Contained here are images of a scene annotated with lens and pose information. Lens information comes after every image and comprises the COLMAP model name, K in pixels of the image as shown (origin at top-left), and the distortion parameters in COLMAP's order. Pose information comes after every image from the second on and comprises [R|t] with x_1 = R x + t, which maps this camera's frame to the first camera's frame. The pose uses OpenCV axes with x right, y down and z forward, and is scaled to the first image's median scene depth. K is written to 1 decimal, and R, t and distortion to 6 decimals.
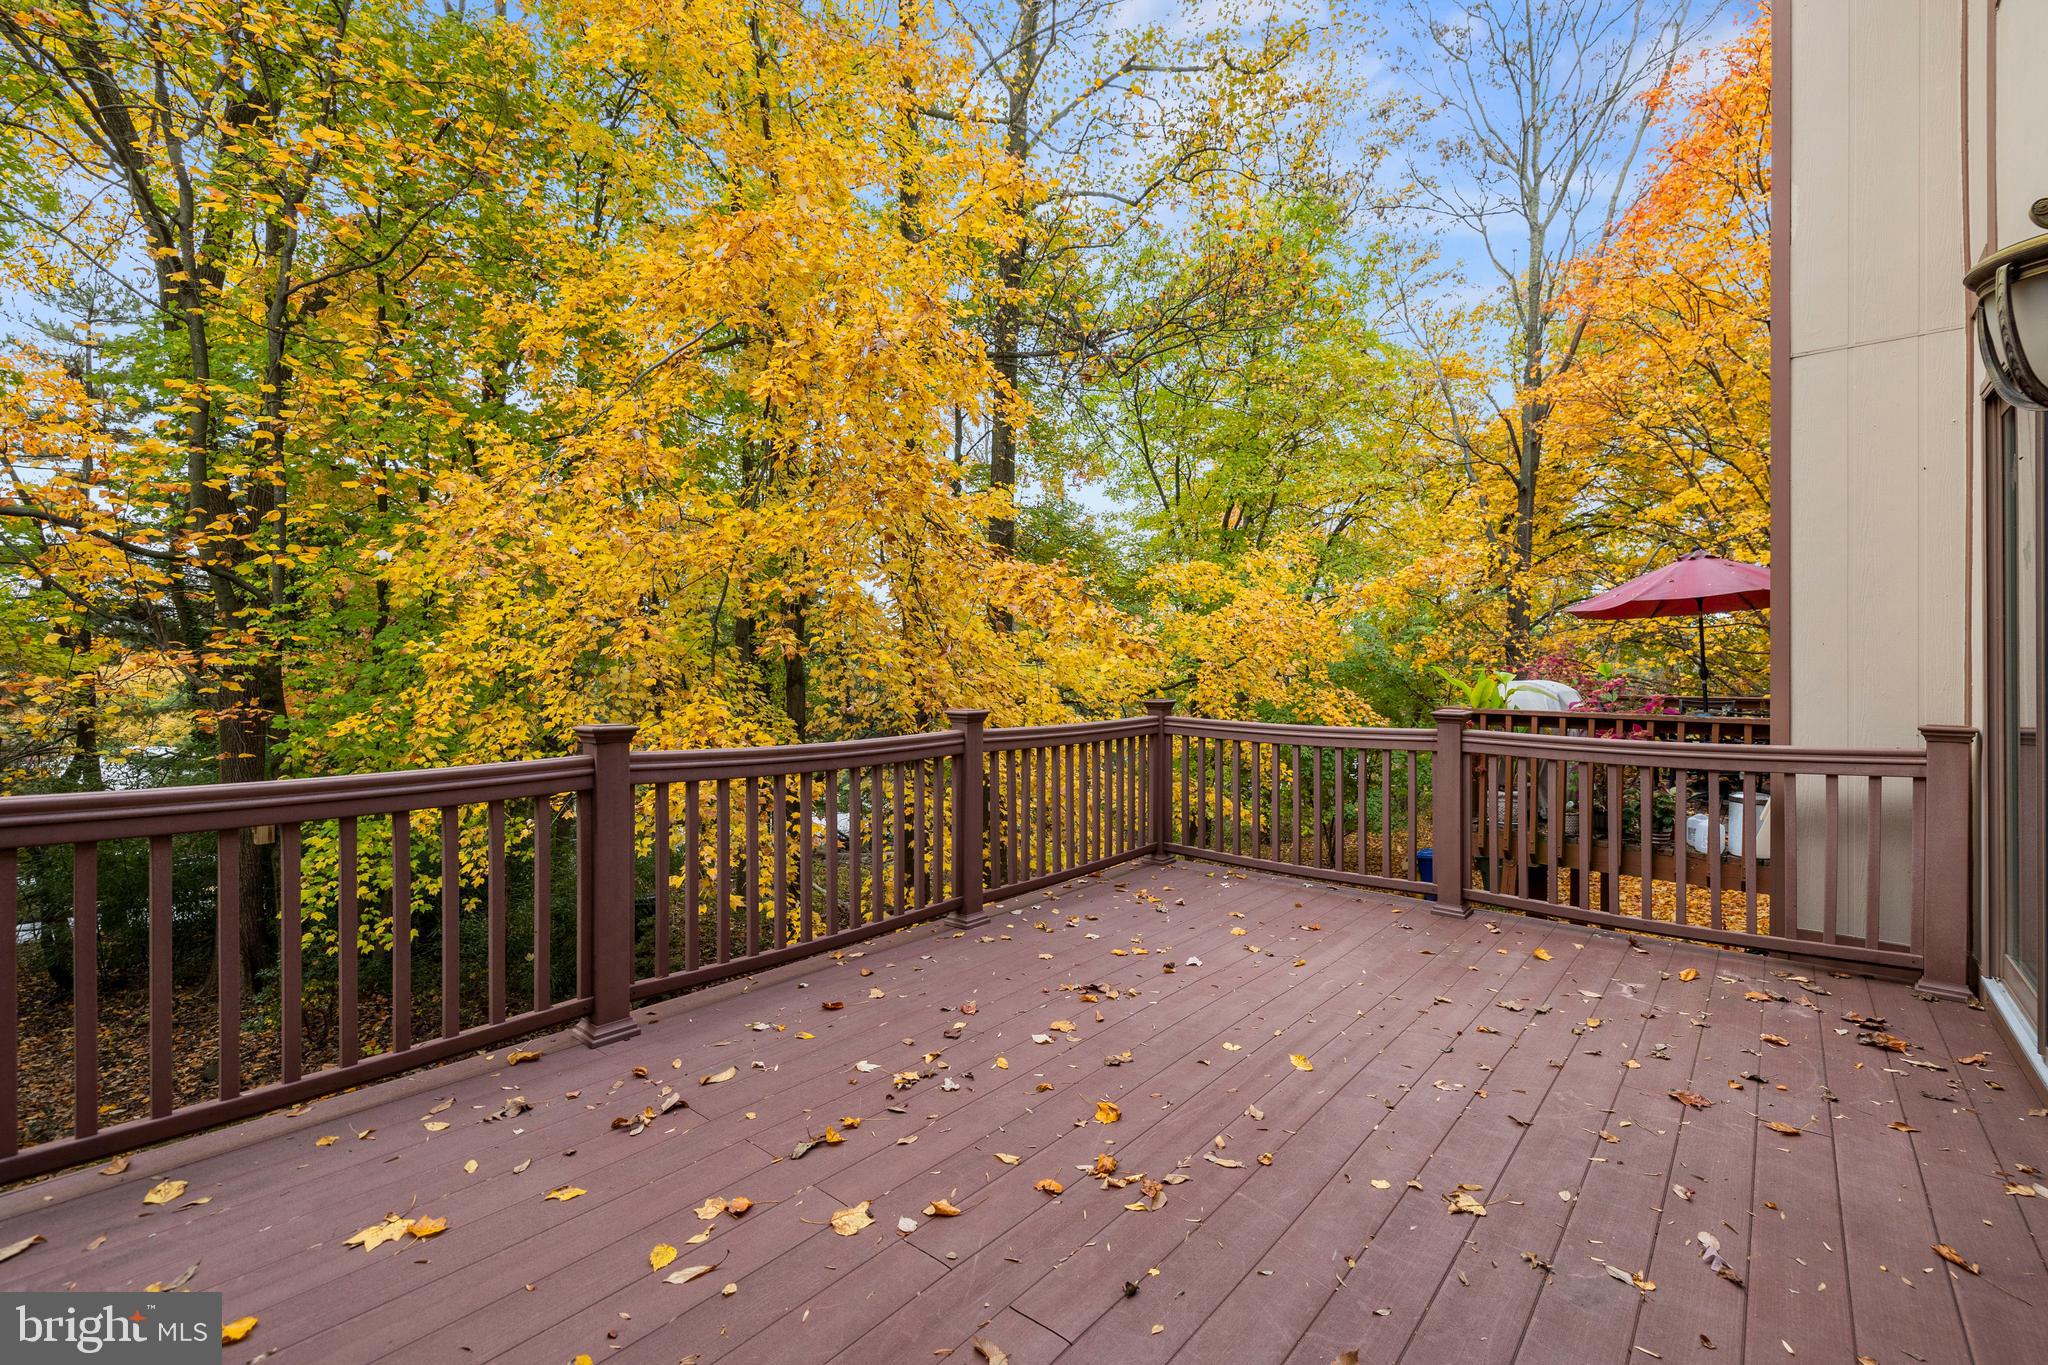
lens RADIAL K [[877.4, 0, 1021.0], [0, 877.4, 666.7], [0, 0, 1]] dist [-0.000182, 0.000503]
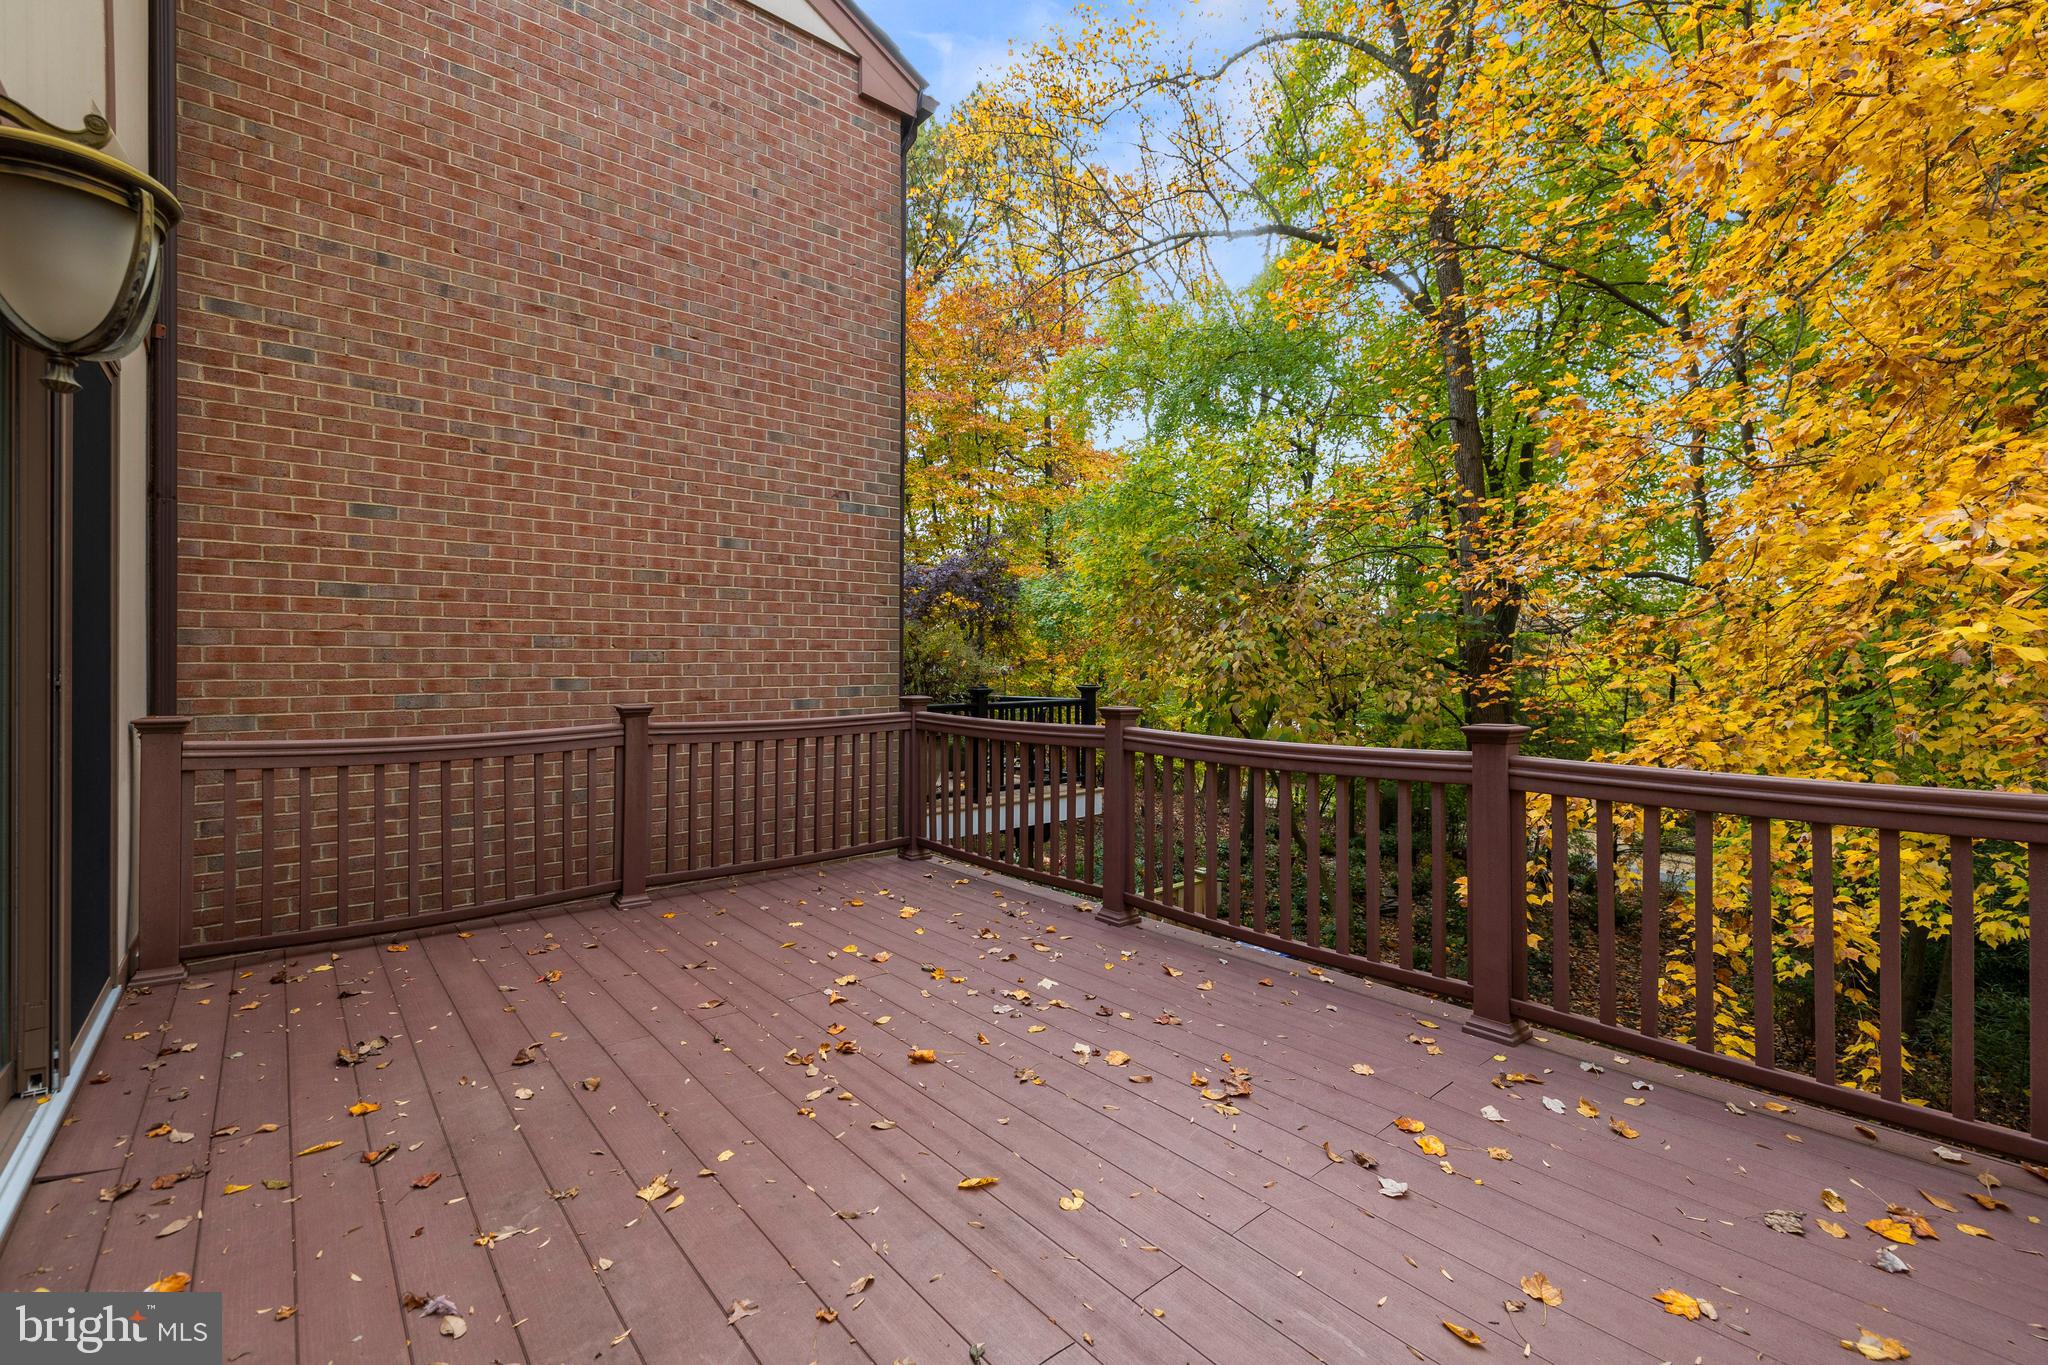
lens RADIAL K [[877.4, 0, 1037.3], [0, 877.4, 682.1], [0, 0, 1]] dist [-0.000182, 0.000503]
pose [[-0.142360, 0.015953, -0.989686, 0.846200], [0.005438, 0.999868, 0.015335, 0.000998], [0.989800, -0.003199, -0.142427, 0.923420]]
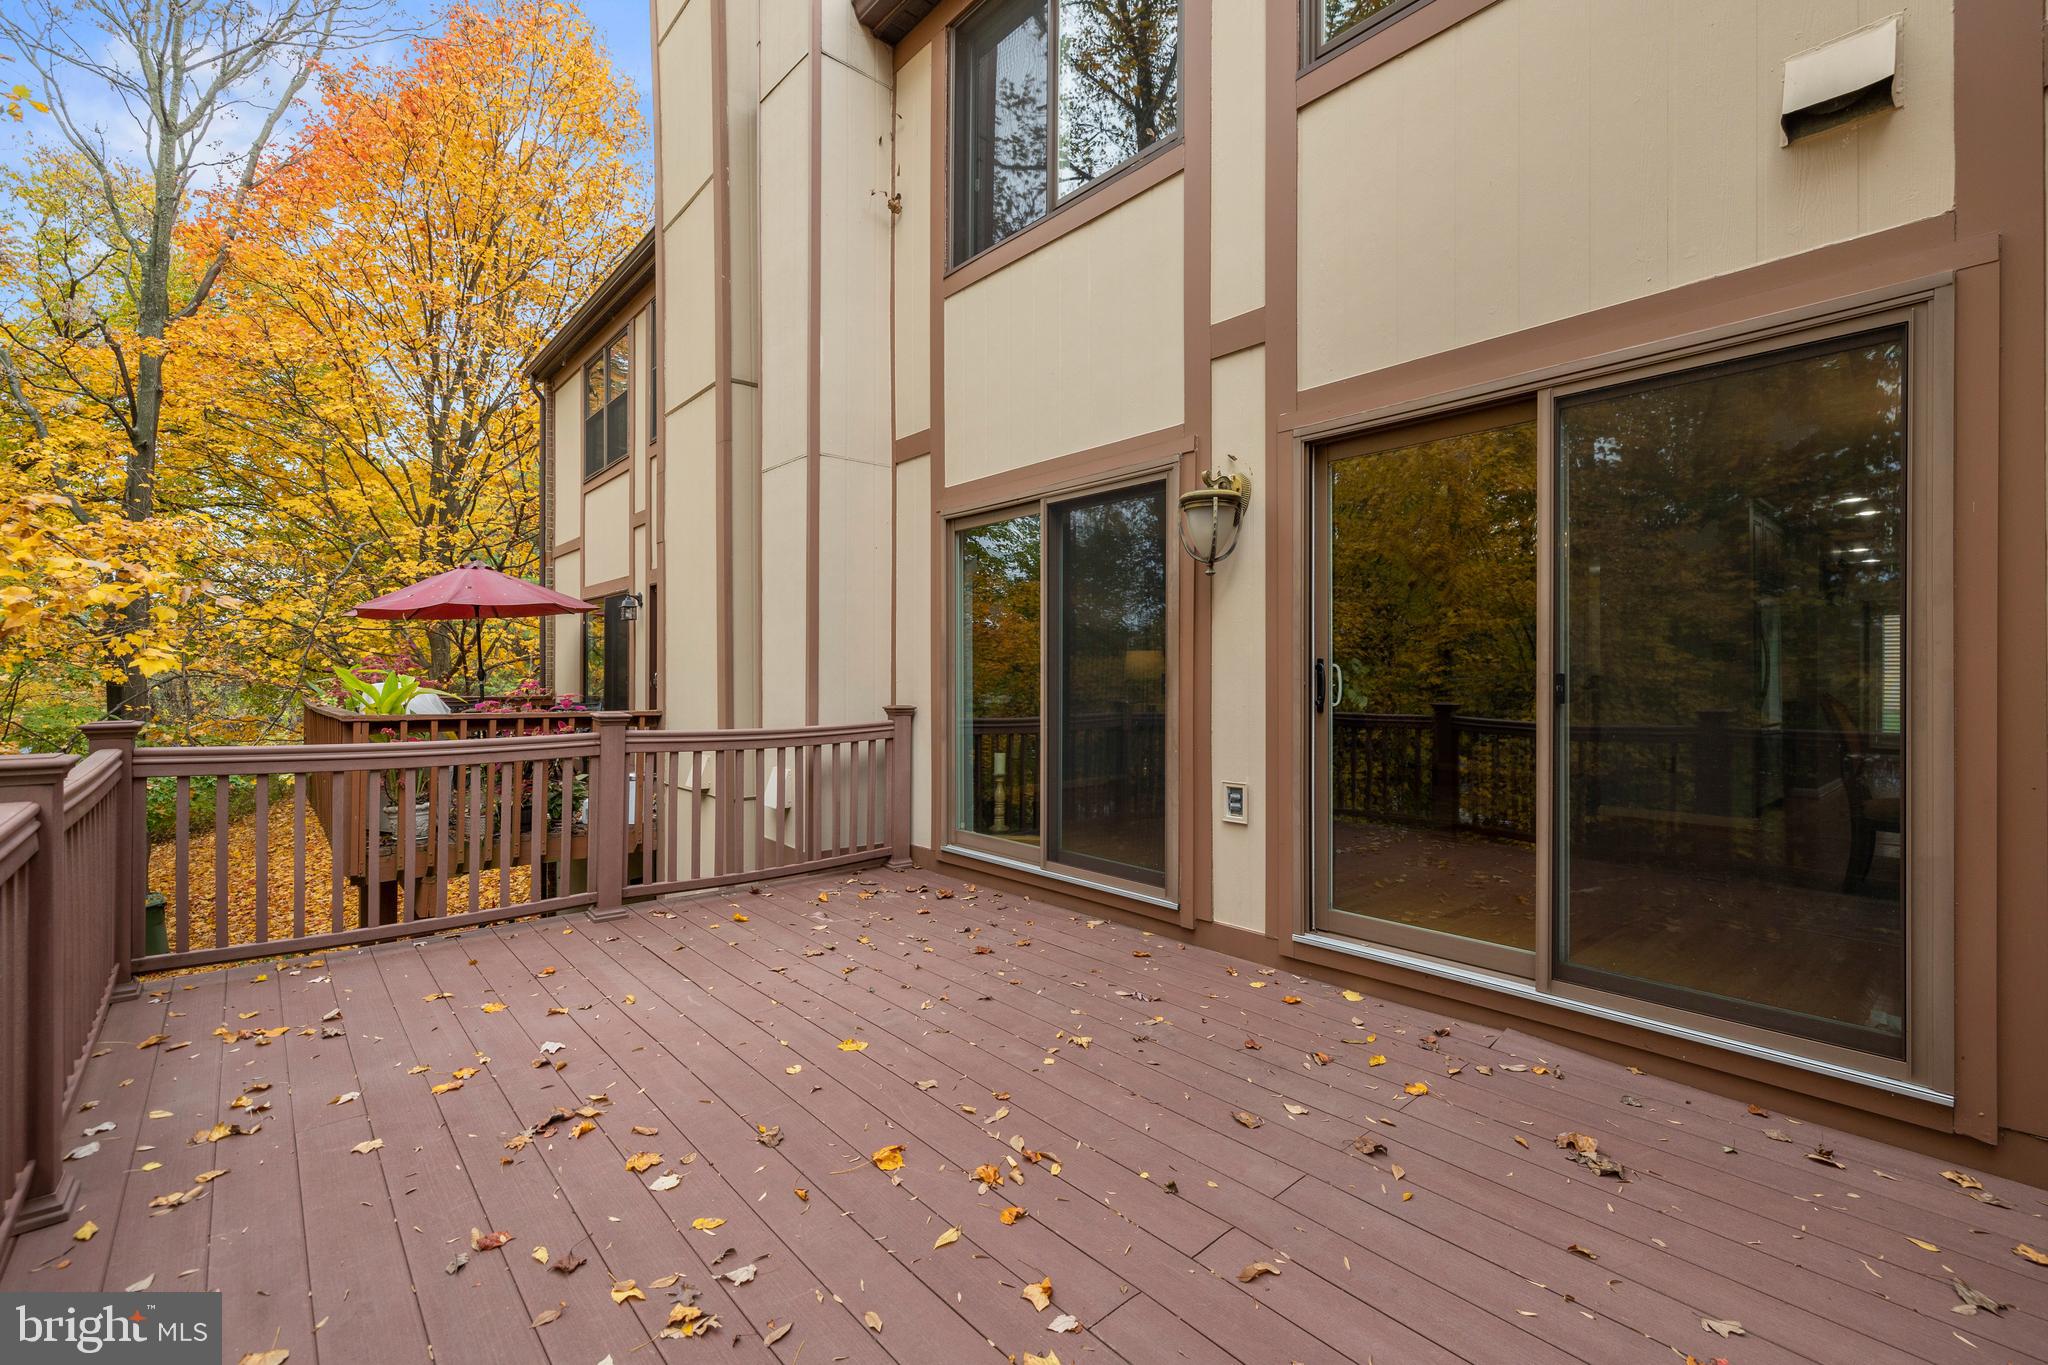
lens RADIAL K [[877.4, 0, 1014.0], [0, 877.4, 677.7], [0, 0, 1]] dist [-0.000182, 0.000503]
pose [[0.153986, -0.006281, 0.988053, -0.548993], [-0.006009, 0.999955, 0.007294, -0.000383], [-0.988055, -0.007060, 0.153942, 0.515111]]
